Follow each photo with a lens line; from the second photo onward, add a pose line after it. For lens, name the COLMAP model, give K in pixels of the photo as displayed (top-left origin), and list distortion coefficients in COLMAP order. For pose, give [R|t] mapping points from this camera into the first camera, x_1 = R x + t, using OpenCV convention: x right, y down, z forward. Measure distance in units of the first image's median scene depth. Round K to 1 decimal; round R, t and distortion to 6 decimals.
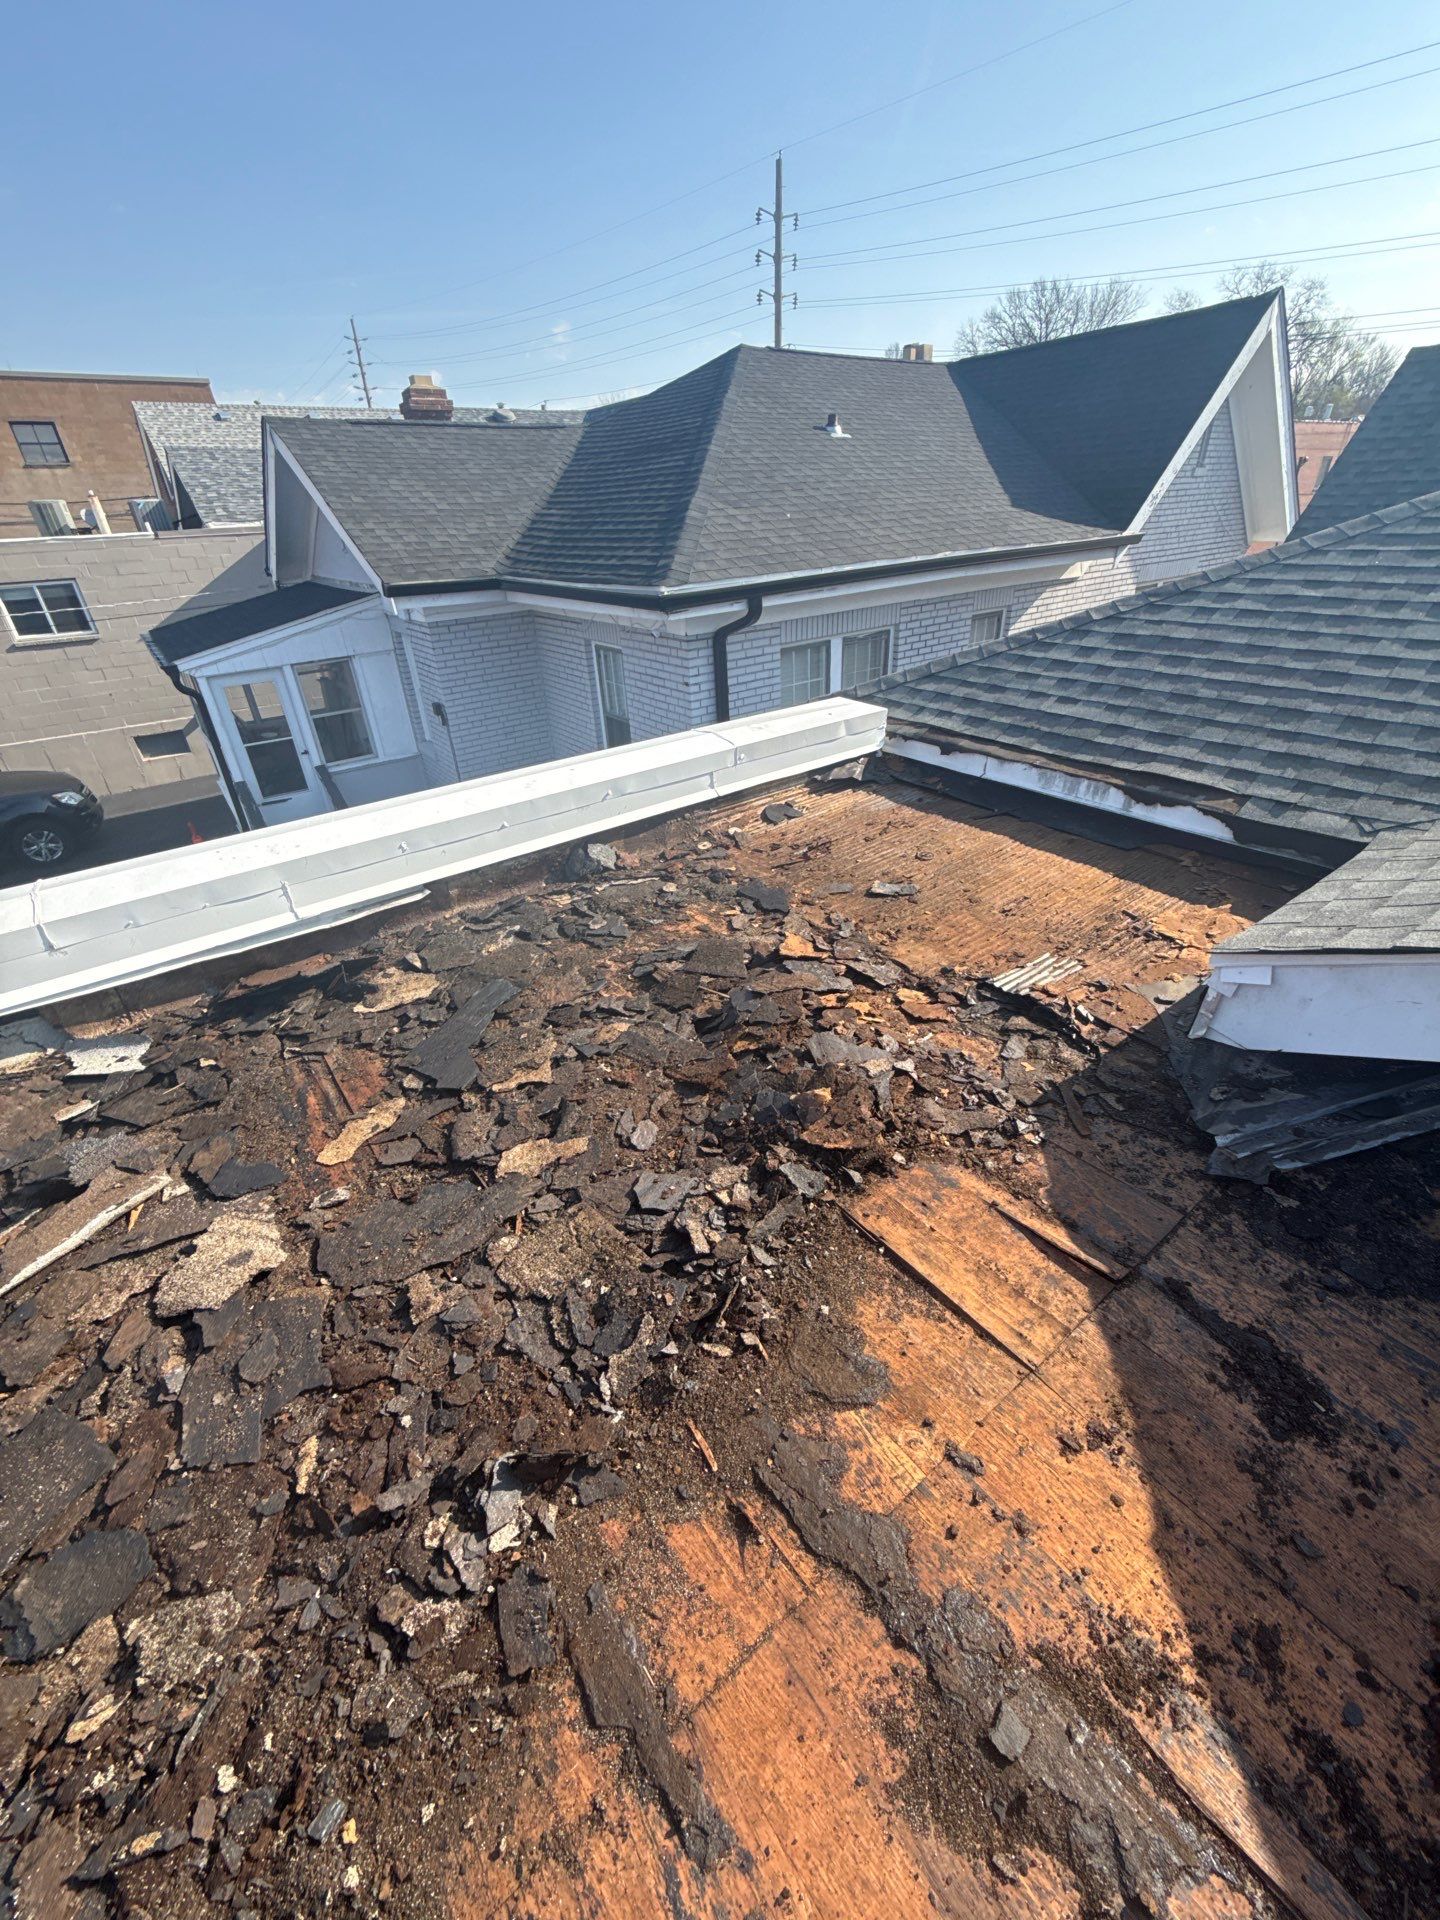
lens RADIAL K [[765.9, 0, 724.3], [0, 765.9, 960.7], [0, 0, 1]] dist [-0.002463, 0.000592]
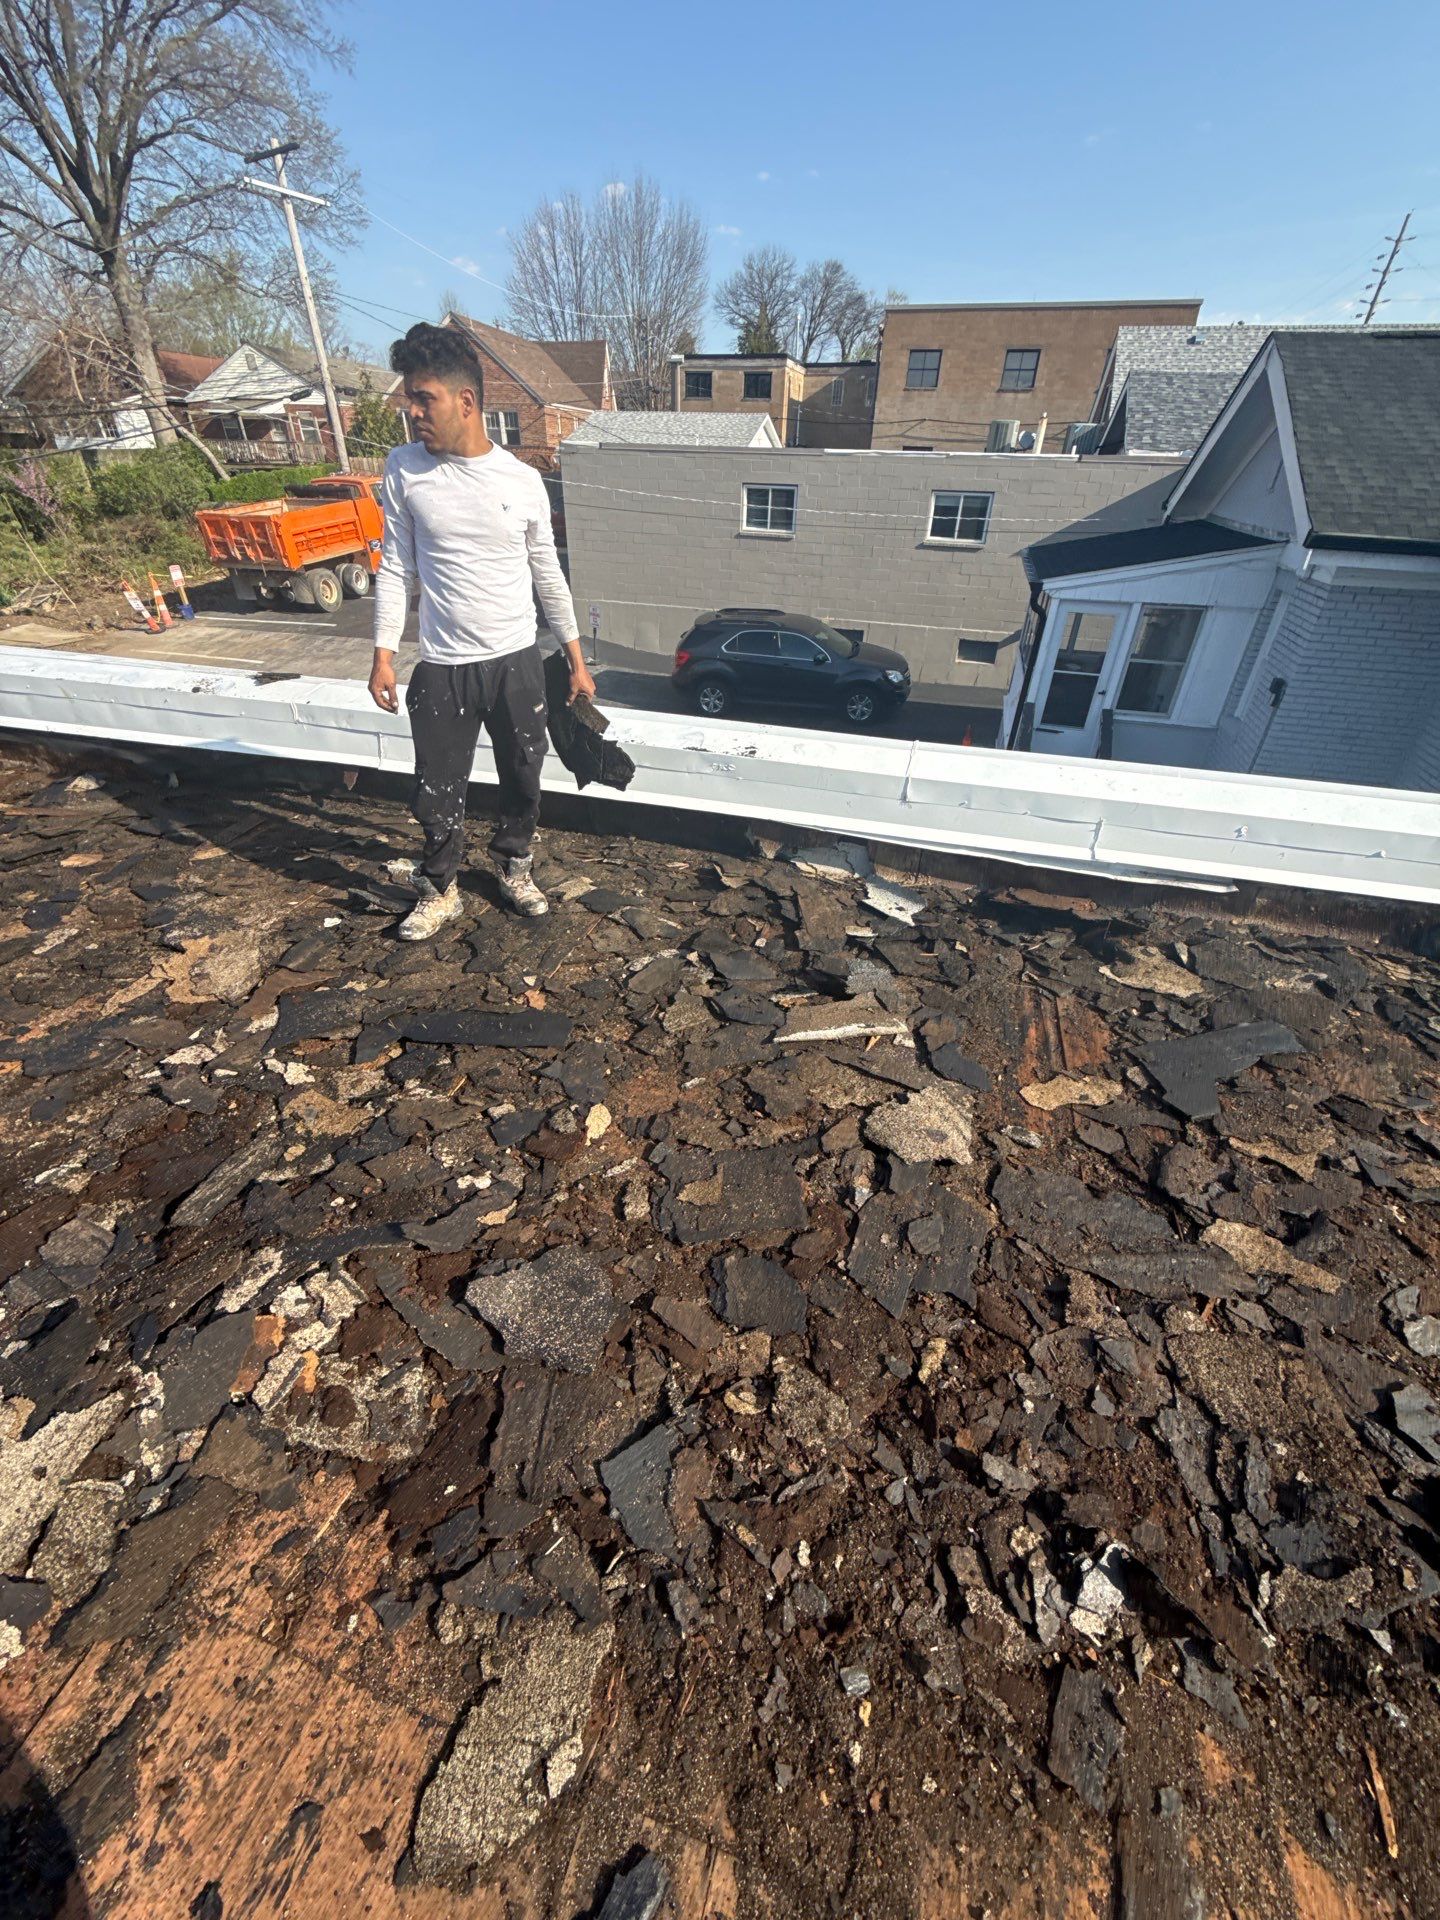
lens RADIAL K [[772.4, 0, 713.6], [0, 772.4, 957.7], [0, 0, 1]] dist [0.001793, -0.000957]
pose [[0.591776, 0.484969, -0.643899, -0.119033], [-0.448900, 0.861726, 0.236469, 0.030286], [0.669545, 0.149110, 0.727651, -0.012591]]
